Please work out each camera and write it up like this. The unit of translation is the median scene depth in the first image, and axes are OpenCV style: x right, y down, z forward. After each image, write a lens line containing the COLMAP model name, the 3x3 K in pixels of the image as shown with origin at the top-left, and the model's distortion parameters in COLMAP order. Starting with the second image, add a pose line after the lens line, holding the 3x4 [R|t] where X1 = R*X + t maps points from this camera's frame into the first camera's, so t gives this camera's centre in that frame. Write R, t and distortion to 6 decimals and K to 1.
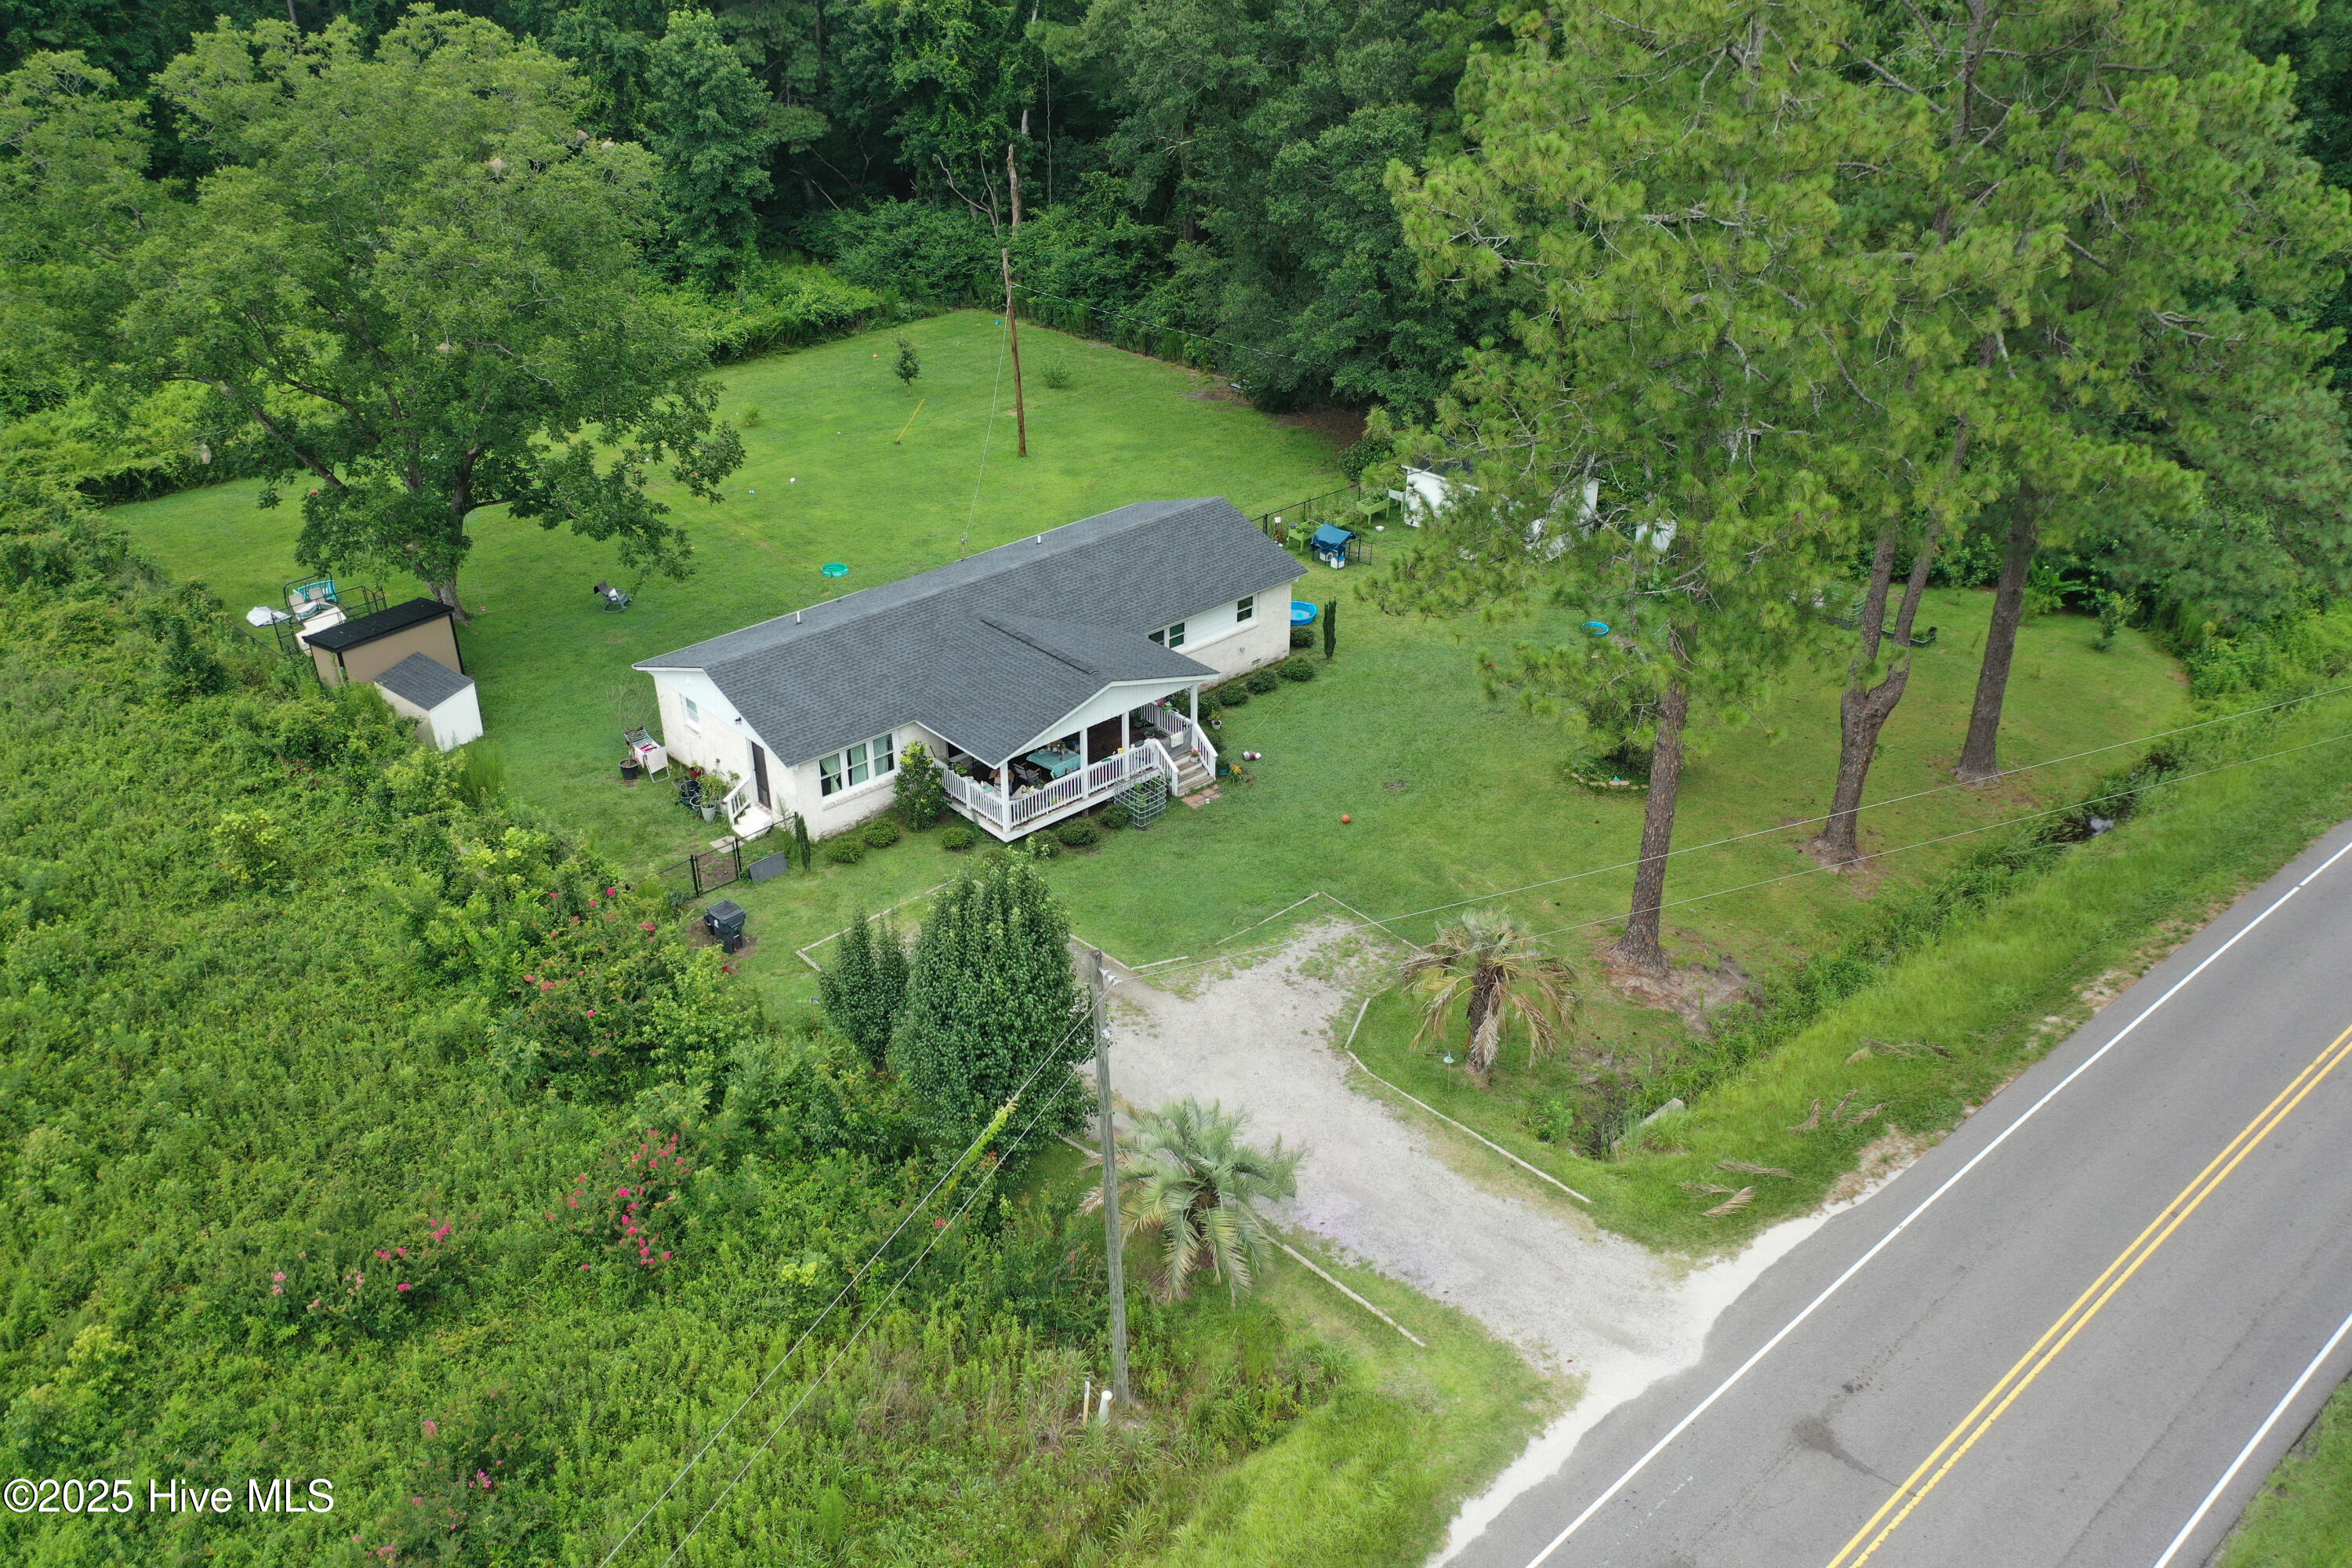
lens RADIAL K [[1856.5, 0, 1169.5], [0, 1856.5, 762.8], [0, 0, 1]] dist [0.012135, 0.006458]
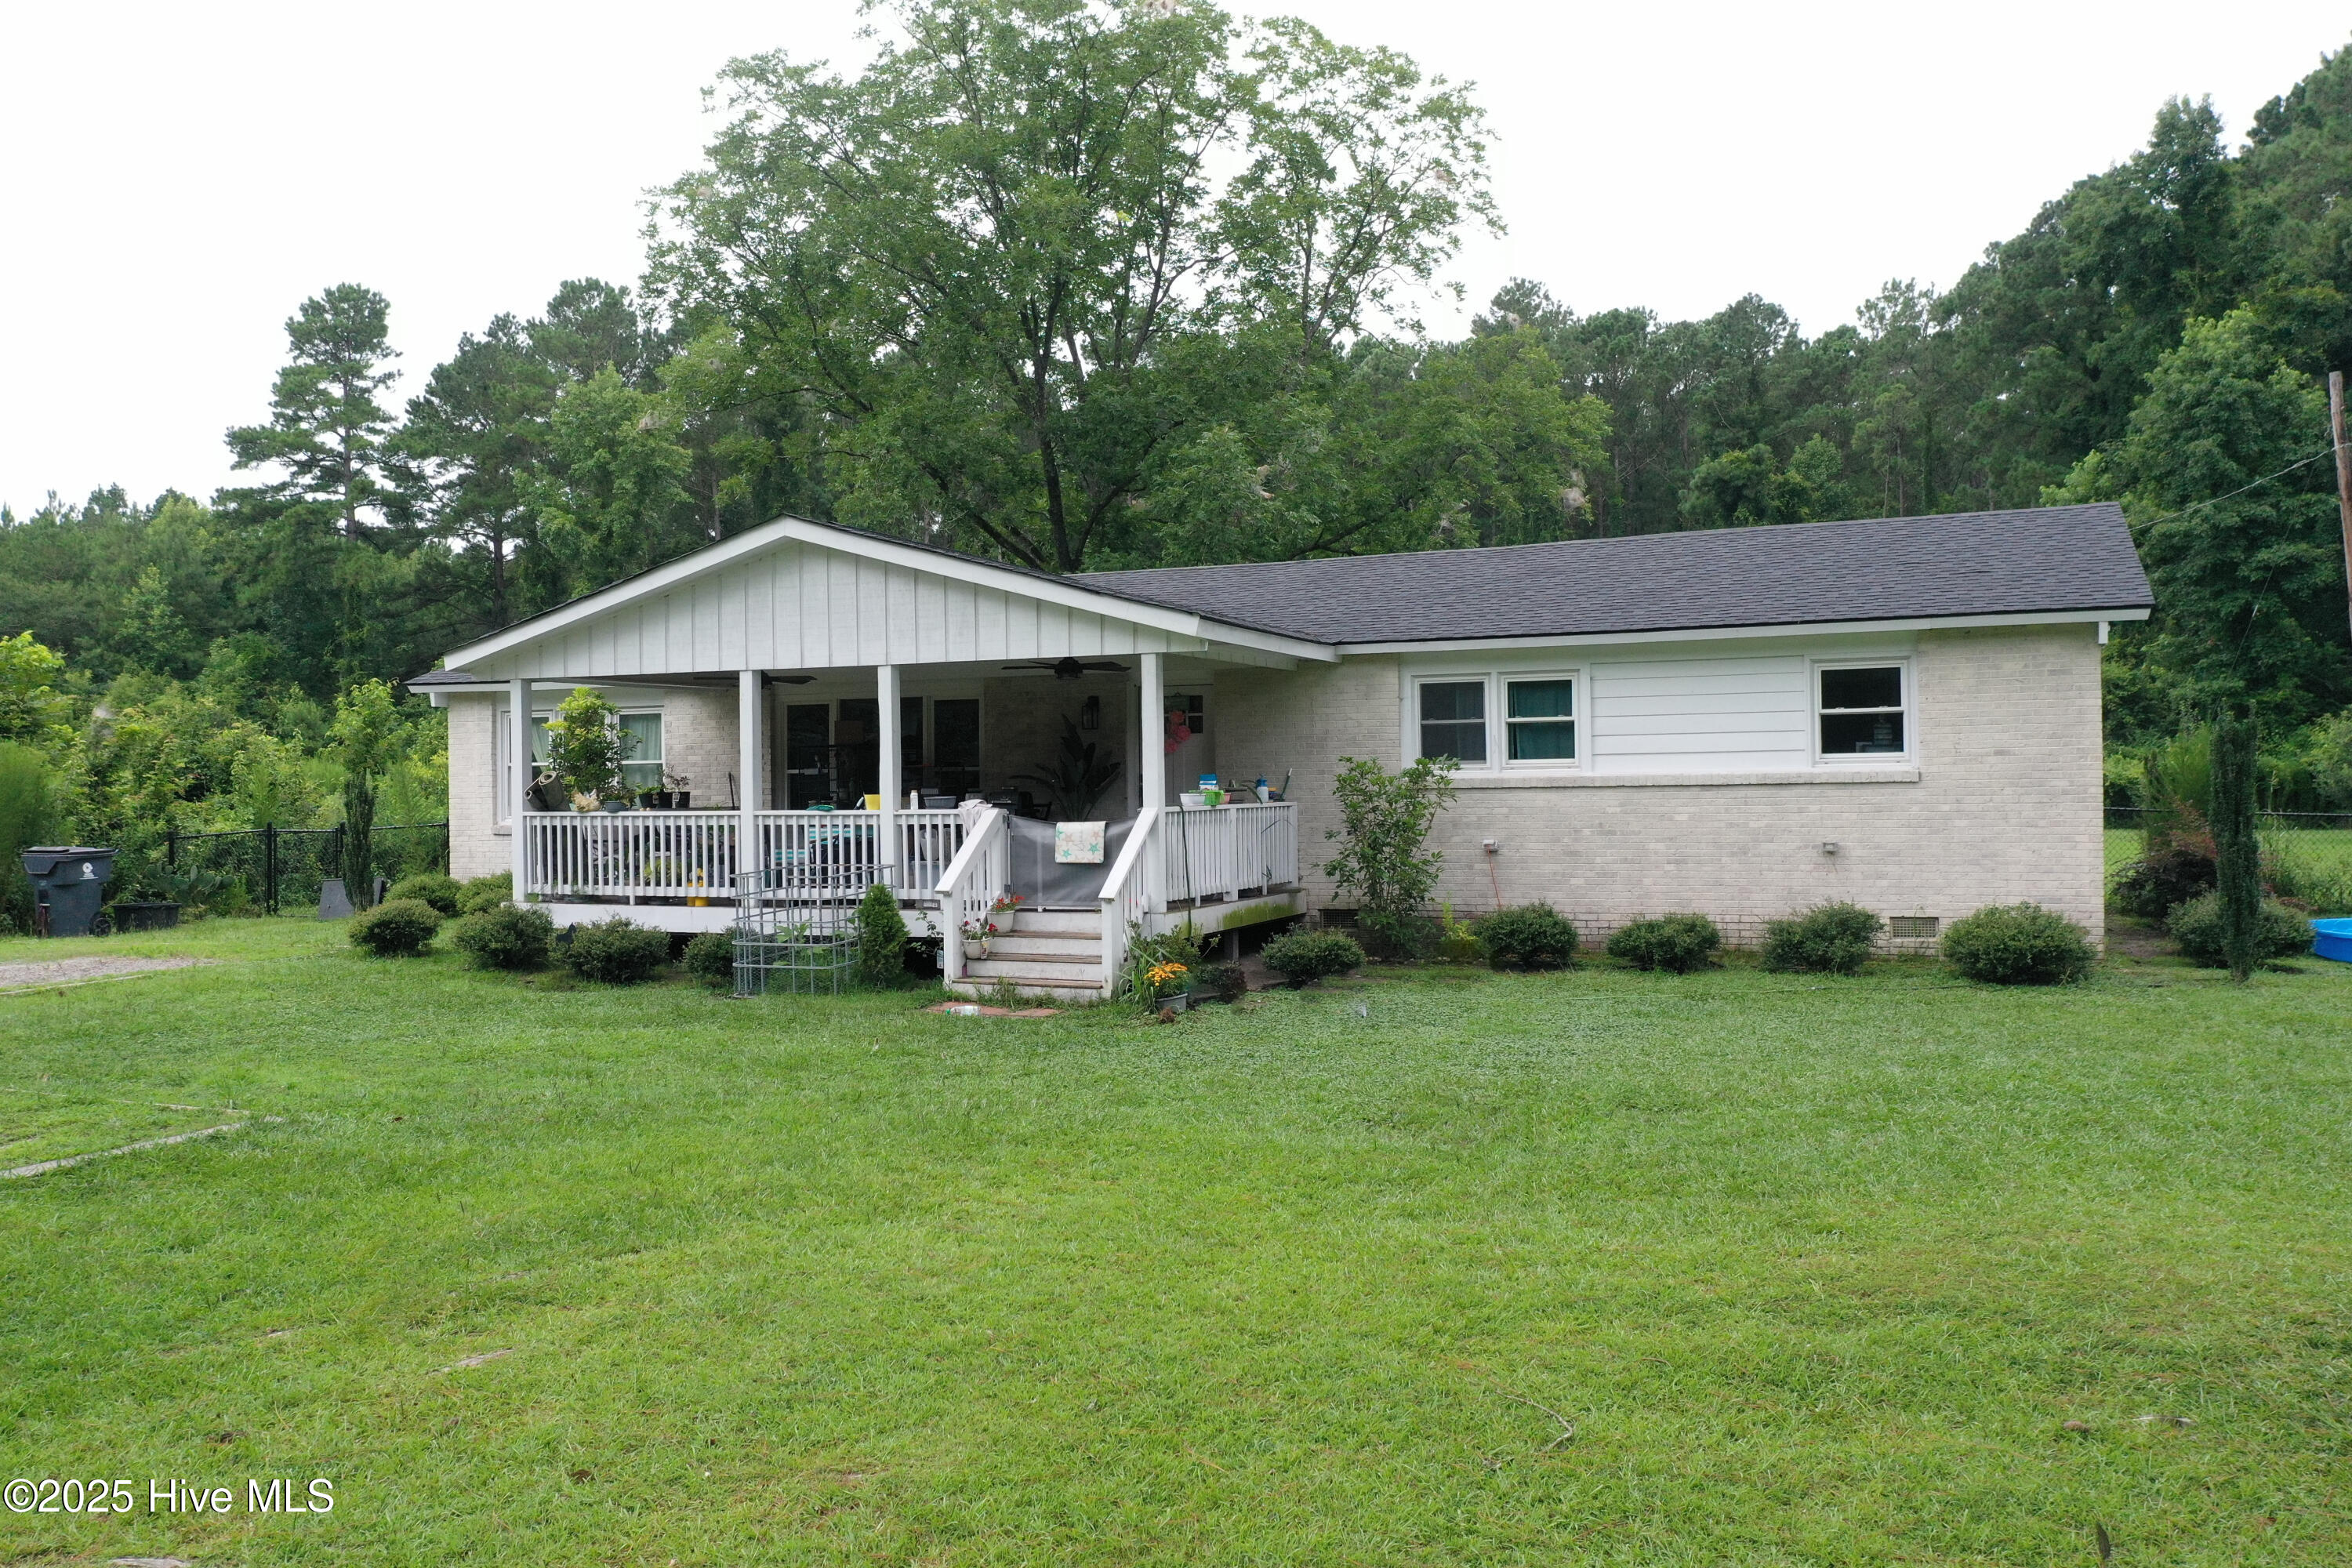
lens RADIAL K [[1856.5, 0, 1169.5], [0, 1856.5, 762.8], [0, 0, 1]] dist [0.012135, 0.006458]
pose [[0.415200, -0.013775, -0.909626, 0.264097], [-0.428334, 0.879159, -0.208827, 0.030800], [0.802583, 0.476329, 0.359127, 0.837920]]
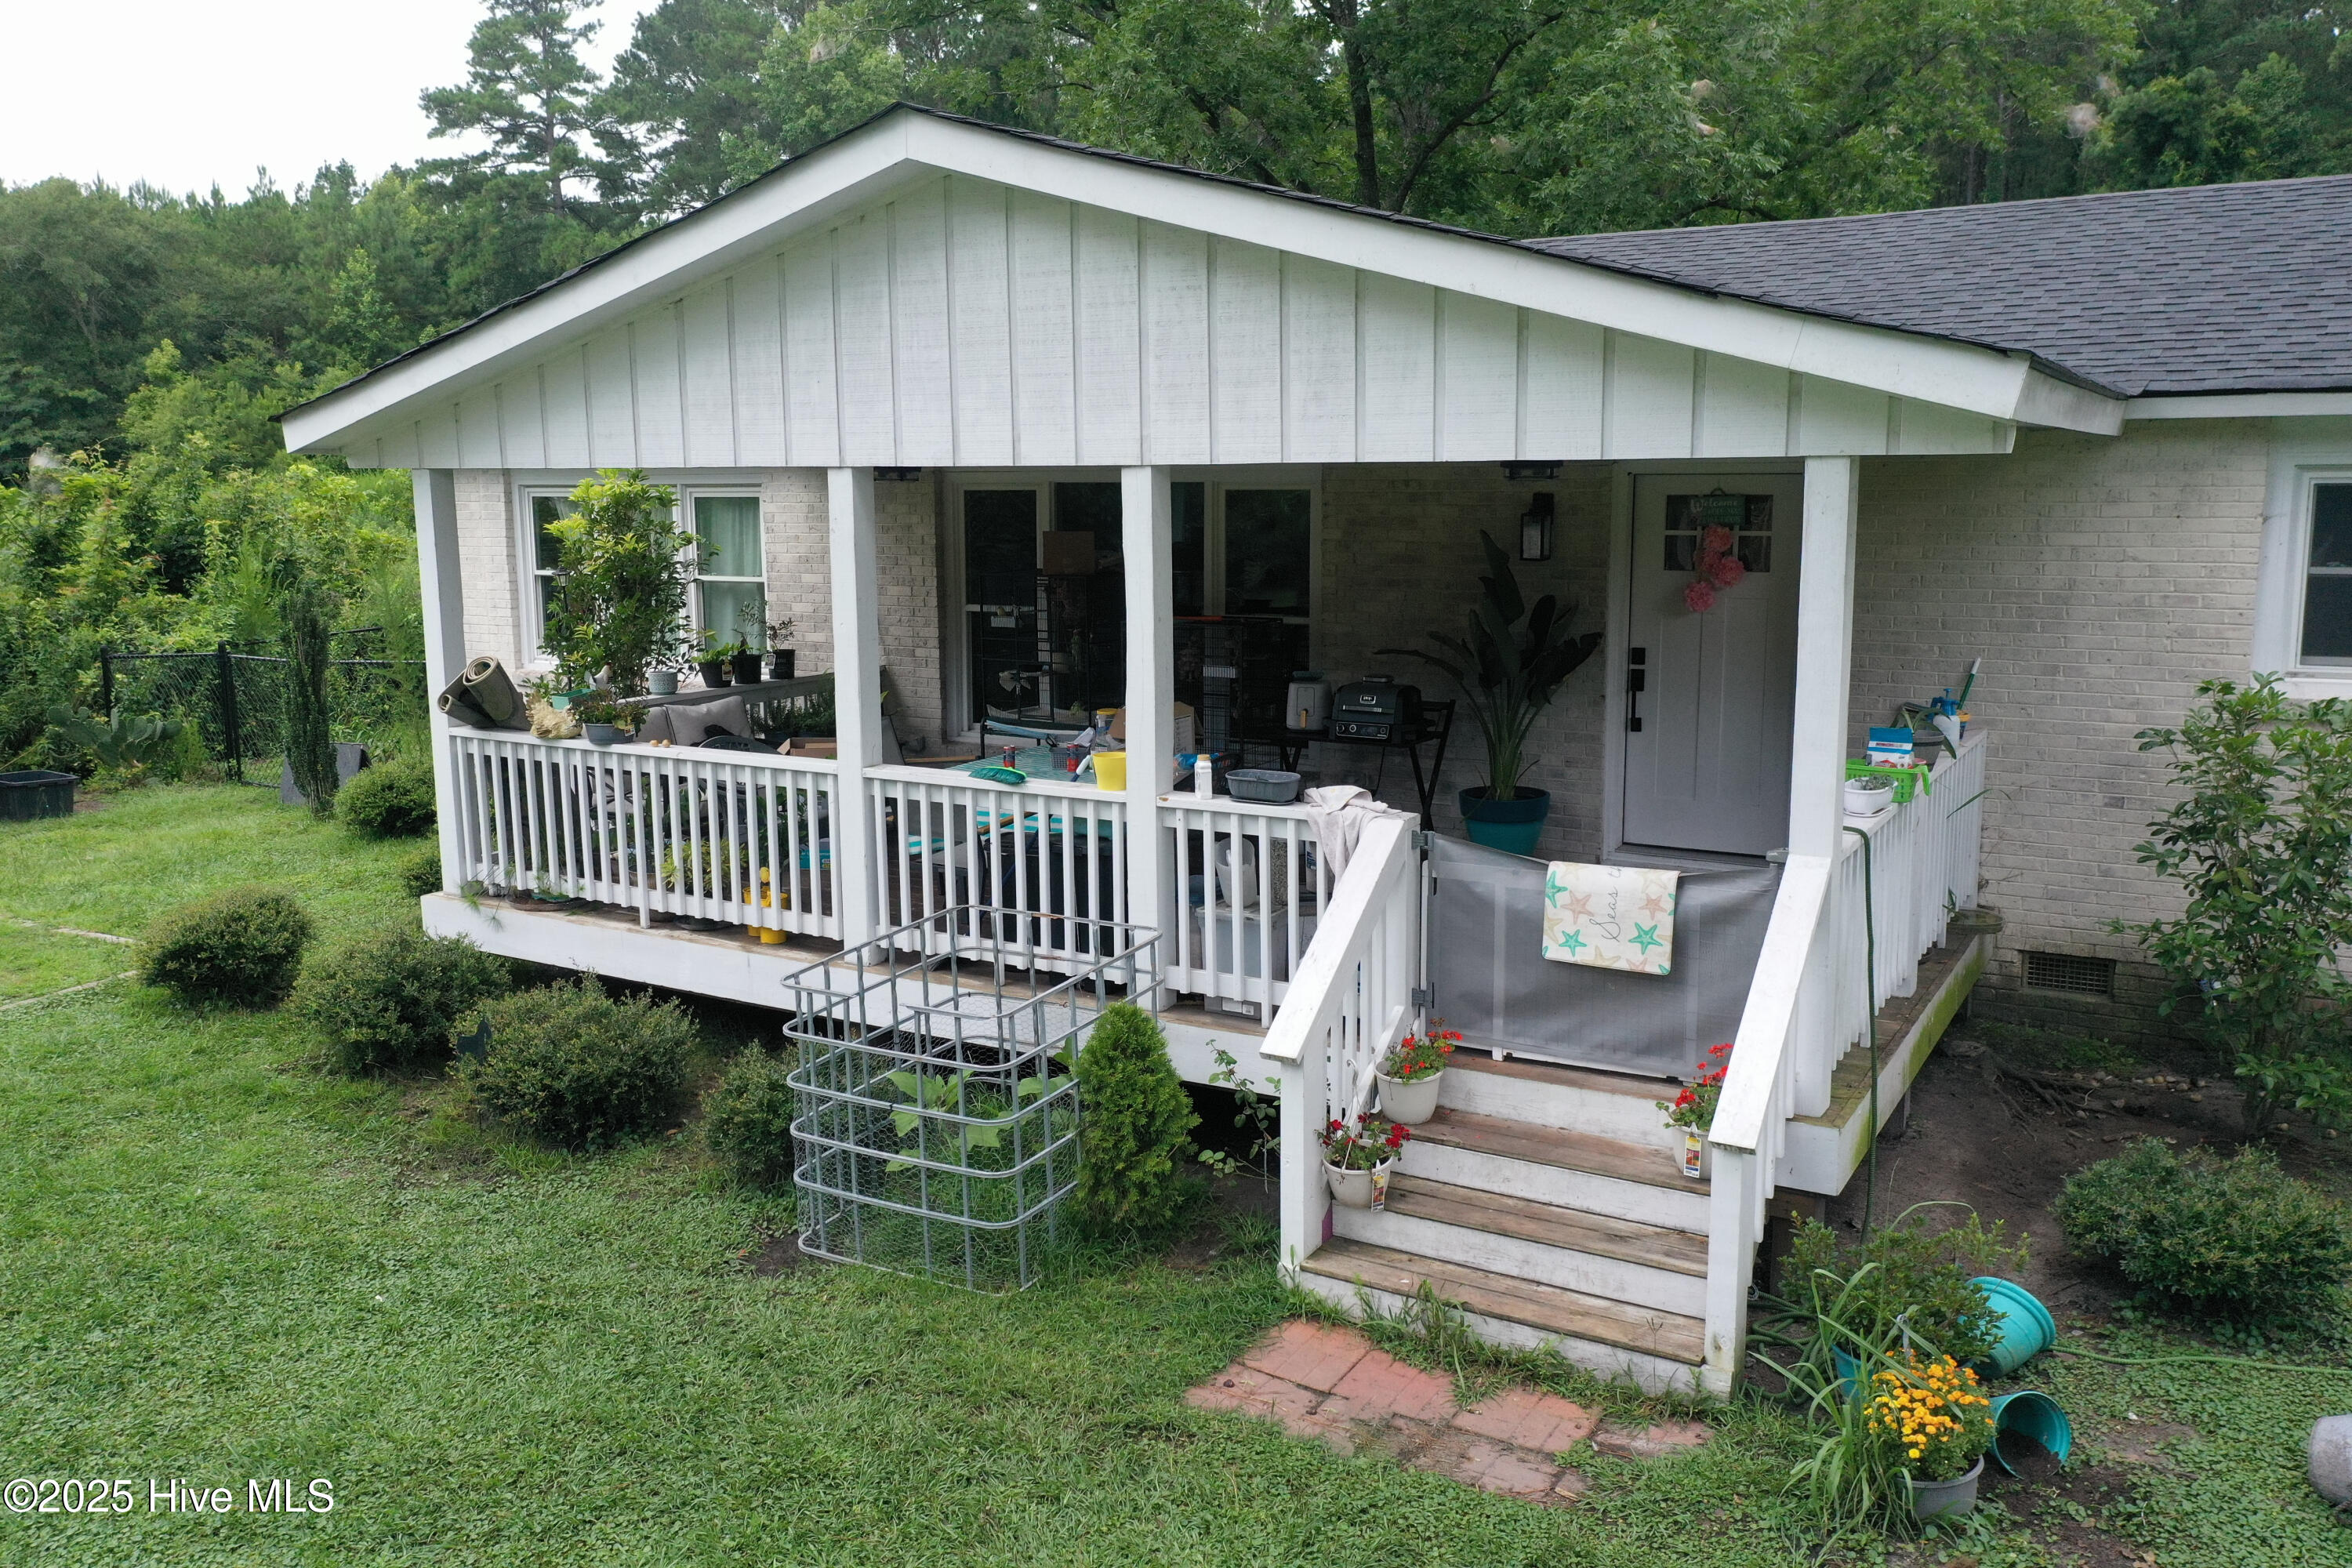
lens RADIAL K [[1856.5, 0, 1169.5], [0, 1856.5, 762.8], [0, 0, 1]] dist [0.012135, 0.006458]
pose [[0.292352, 0.148734, -0.944674, 0.103104], [-0.453981, 0.891011, -0.000209, -0.007438], [0.841684, 0.428925, 0.328011, 0.868661]]
